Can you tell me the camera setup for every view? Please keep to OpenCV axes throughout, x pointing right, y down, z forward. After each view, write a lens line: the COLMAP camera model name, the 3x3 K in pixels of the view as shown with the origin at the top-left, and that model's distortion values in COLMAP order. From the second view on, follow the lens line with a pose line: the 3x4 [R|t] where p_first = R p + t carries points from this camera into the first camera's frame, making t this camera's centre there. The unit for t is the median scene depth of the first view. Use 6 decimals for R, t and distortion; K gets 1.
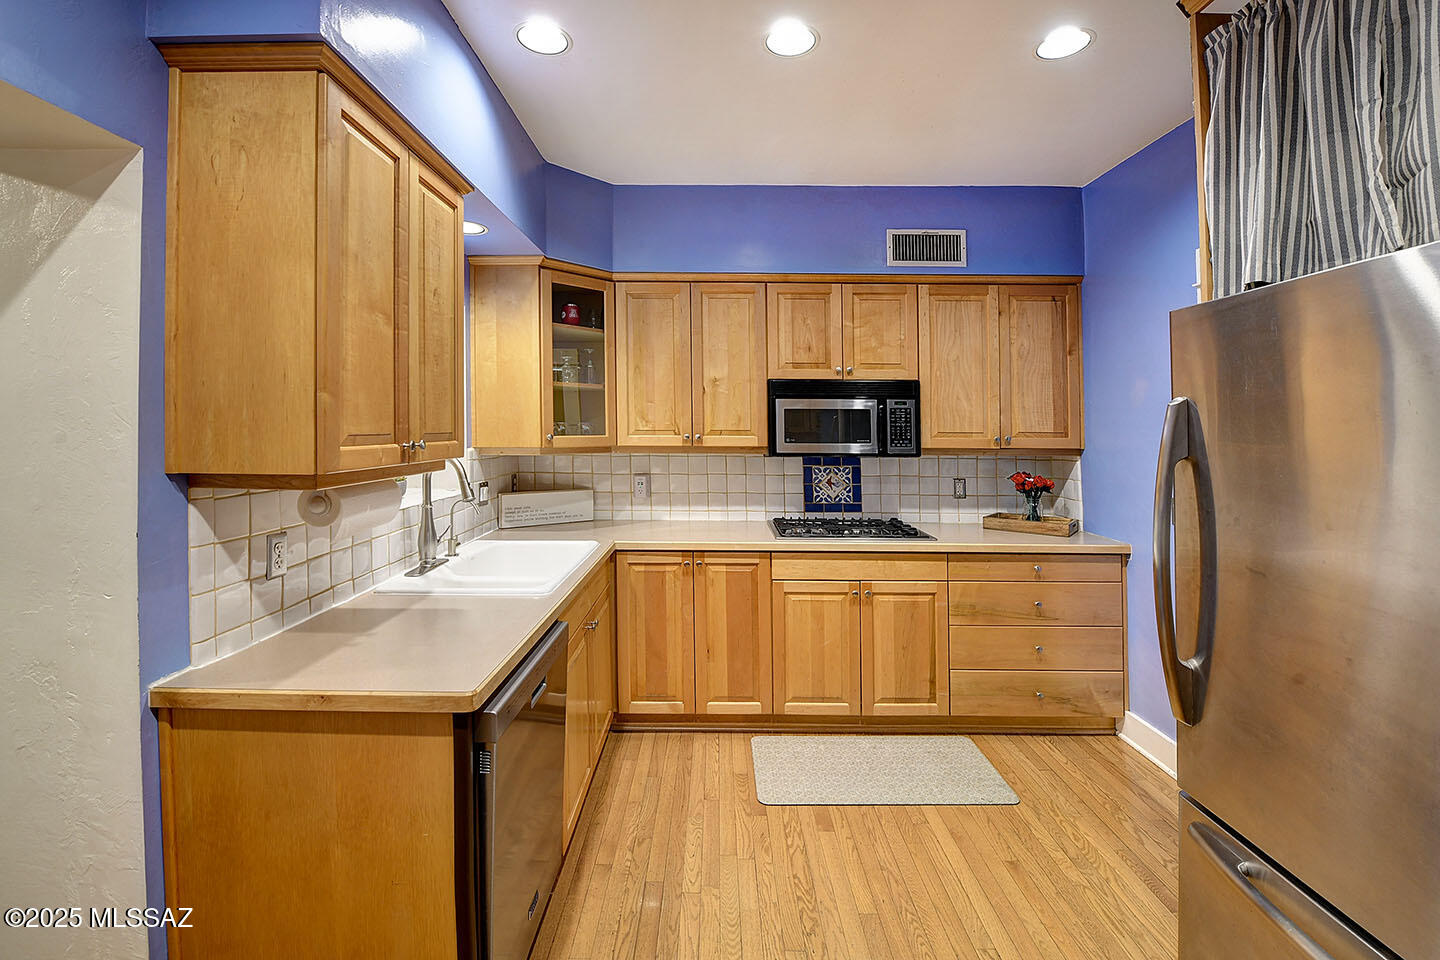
lens RADIAL K [[638.4, 0, 733.3], [0, 638.4, 522.1], [0, 0, 1]] dist [-0.001203, -0.001883]
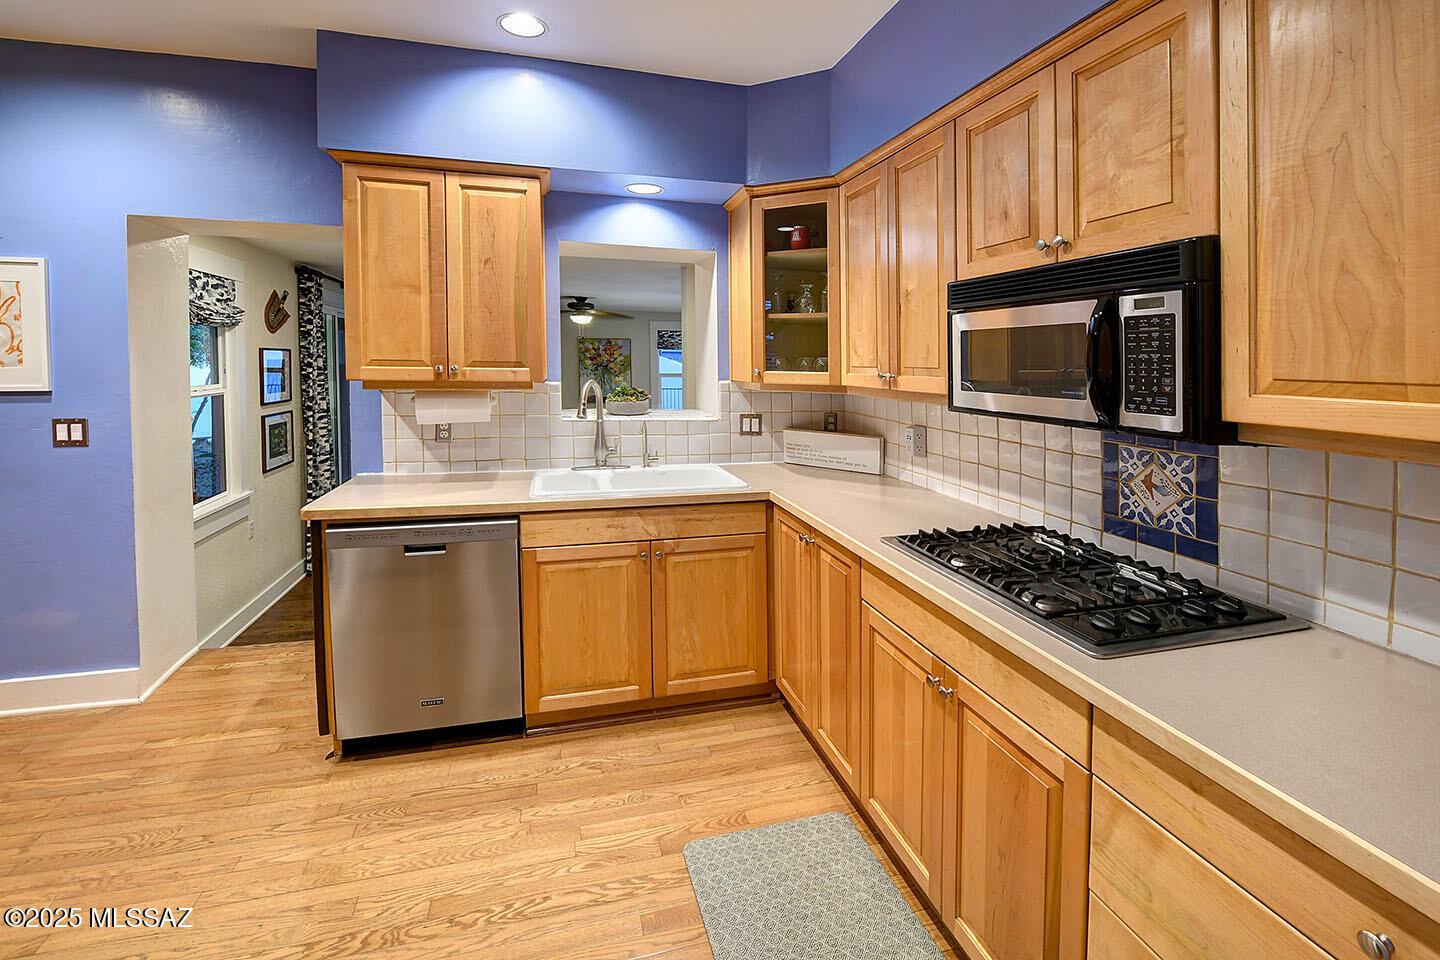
lens RADIAL K [[638.4, 0, 733.2], [0, 638.4, 473.7], [0, 0, 1]] dist [-0.001203, -0.001883]
pose [[0.241606, 0.164809, -0.956276, 0.598461], [-0.157063, 0.979119, 0.129063, -0.092366], [0.957579, 0.119013, 0.262447, 0.659981]]
